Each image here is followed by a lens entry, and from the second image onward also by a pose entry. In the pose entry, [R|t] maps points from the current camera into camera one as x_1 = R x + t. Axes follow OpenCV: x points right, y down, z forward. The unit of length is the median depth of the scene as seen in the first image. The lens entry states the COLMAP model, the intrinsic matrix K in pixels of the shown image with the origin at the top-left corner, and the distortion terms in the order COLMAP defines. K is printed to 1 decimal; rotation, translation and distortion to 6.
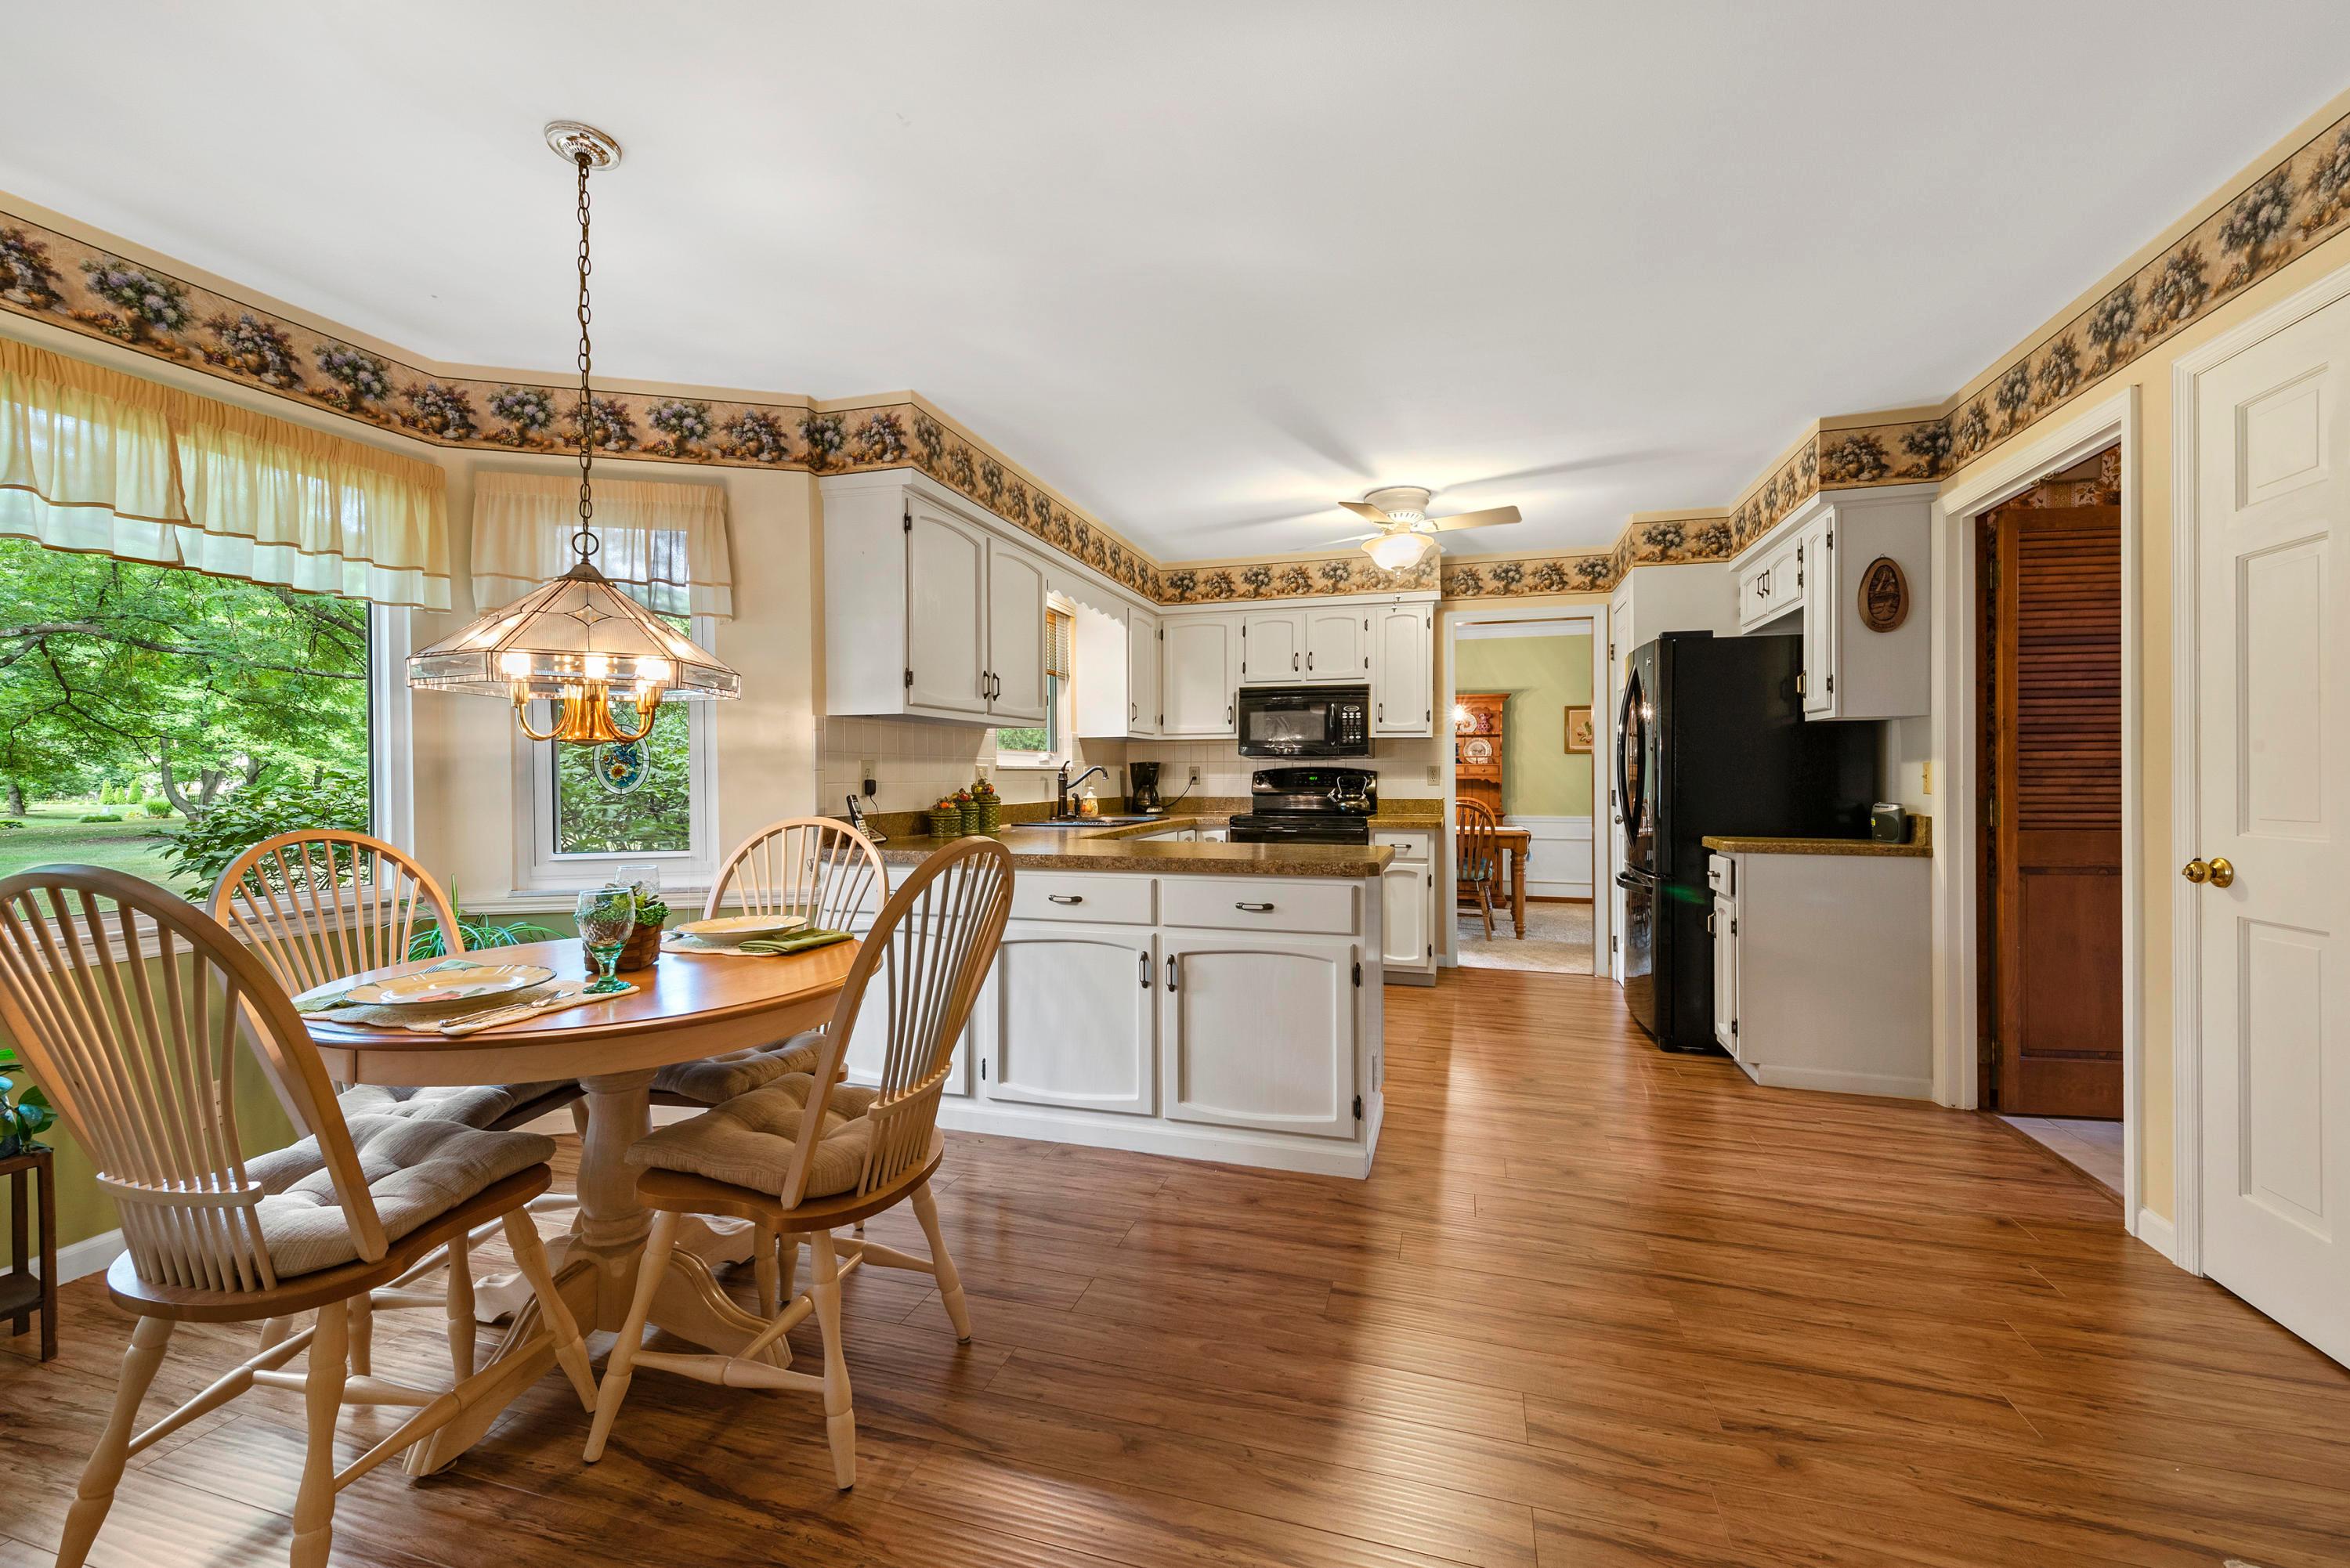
lens RADIAL K [[922.8, 0, 1167.3], [0, 922.8, 776.0], [0, 0, 1]] dist [0.011709, -0.002652]
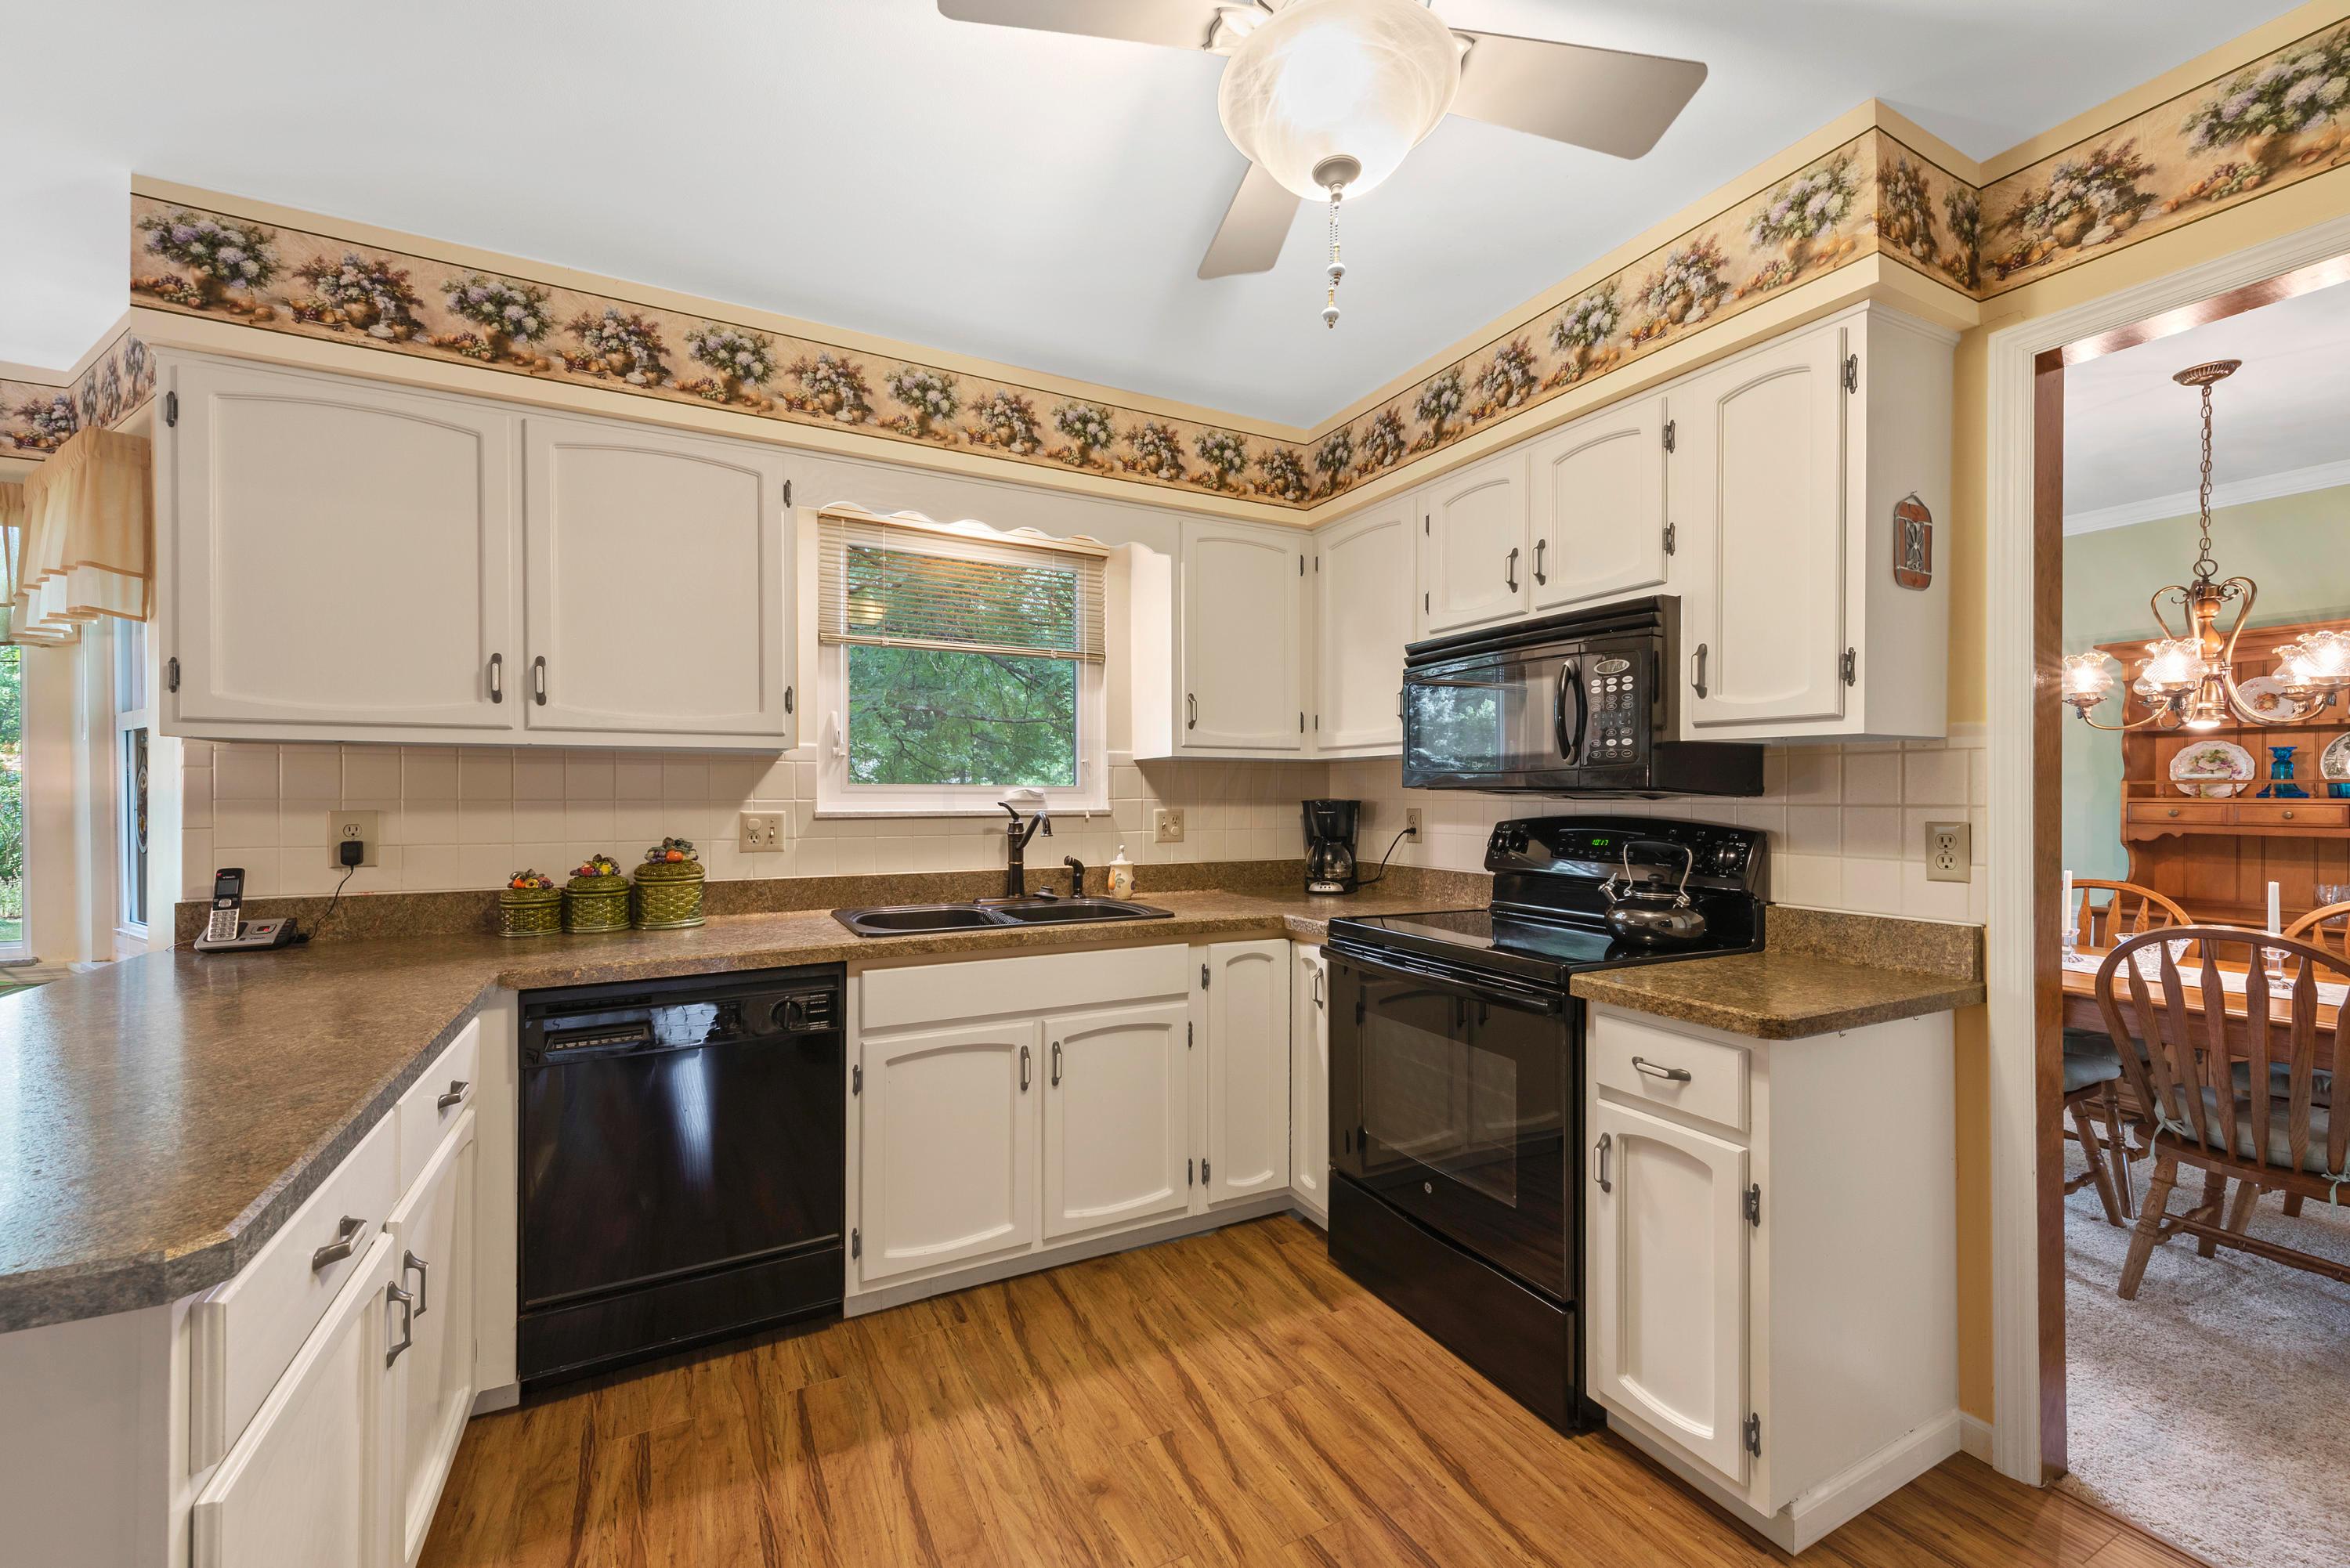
lens RADIAL K [[922.8, 0, 1166.2], [0, 922.8, 792.9], [0, 0, 1]] dist [0.011709, -0.002652]
pose [[0.710757, 0.001951, -0.703435, 0.324346], [-0.005292, 0.999983, -0.002574, -0.018485], [0.703418, 0.005553, 0.710755, 0.579185]]
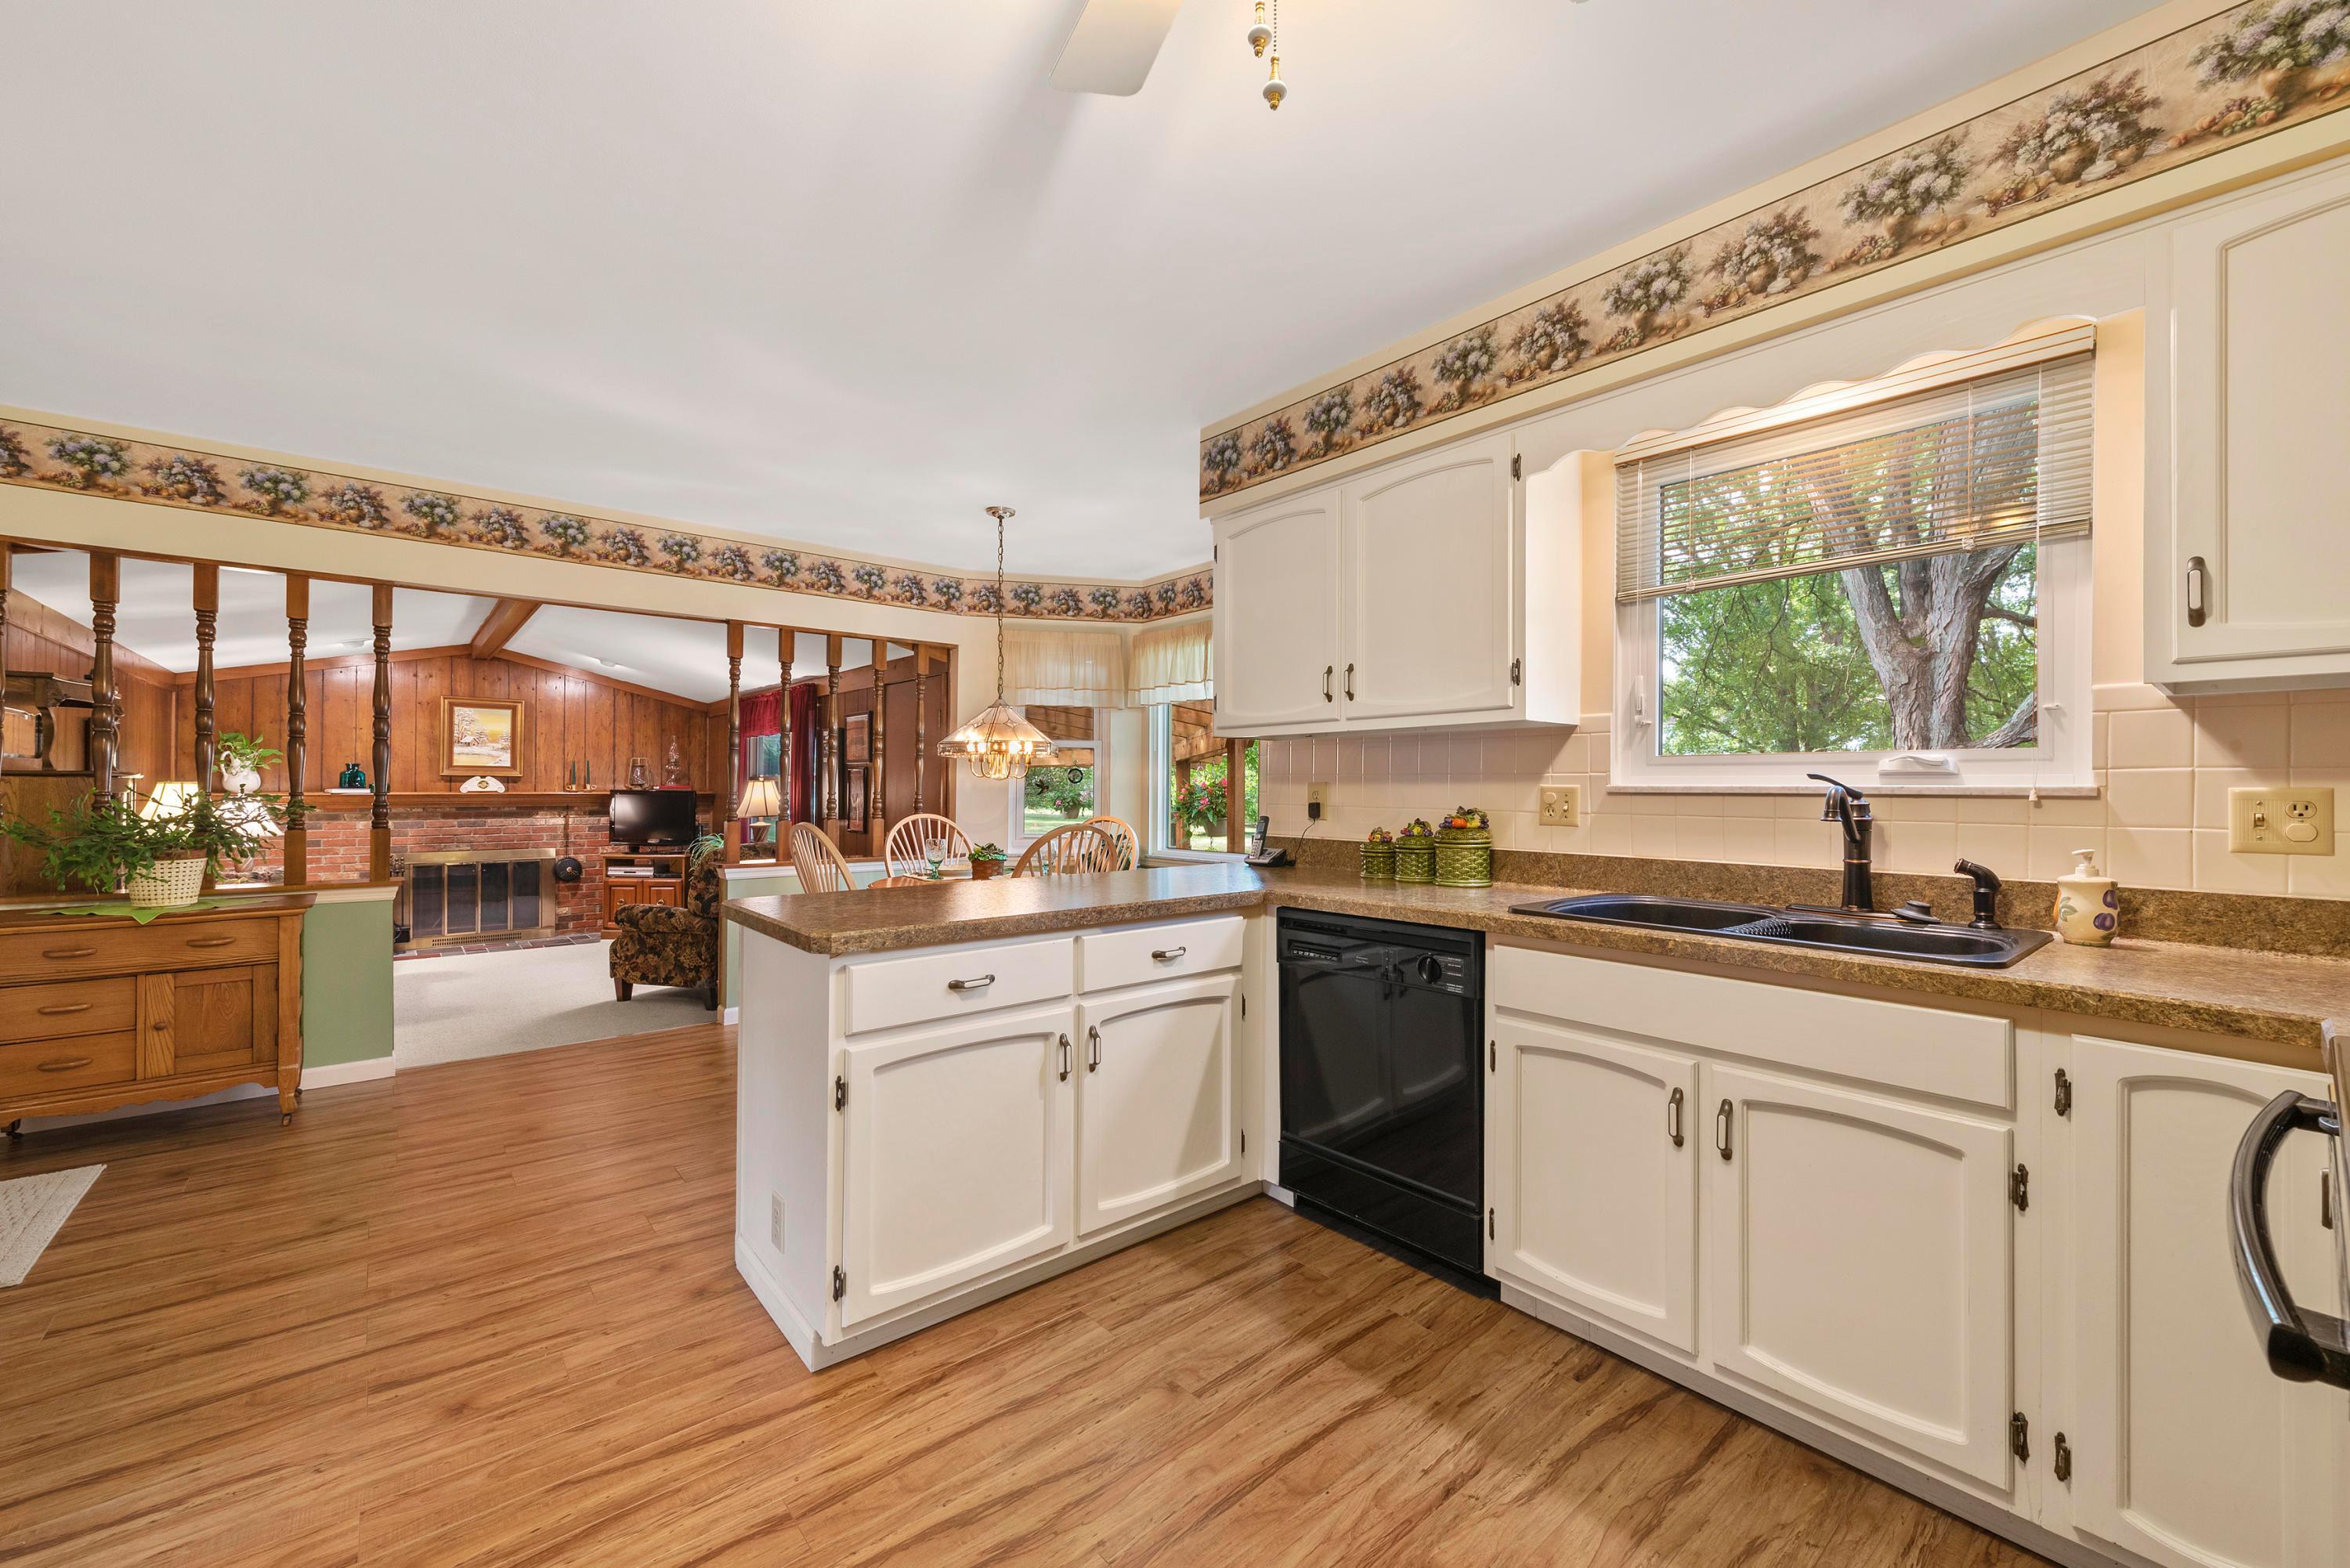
lens RADIAL K [[922.8, 0, 1182.9], [0, 922.8, 784.3], [0, 0, 1]] dist [0.011709, -0.002652]
pose [[-0.516457, -0.001245, -0.856312, 0.348255], [-0.005429, 0.999984, 0.001820, -0.009354], [0.856296, 0.005589, -0.516456, 0.851945]]
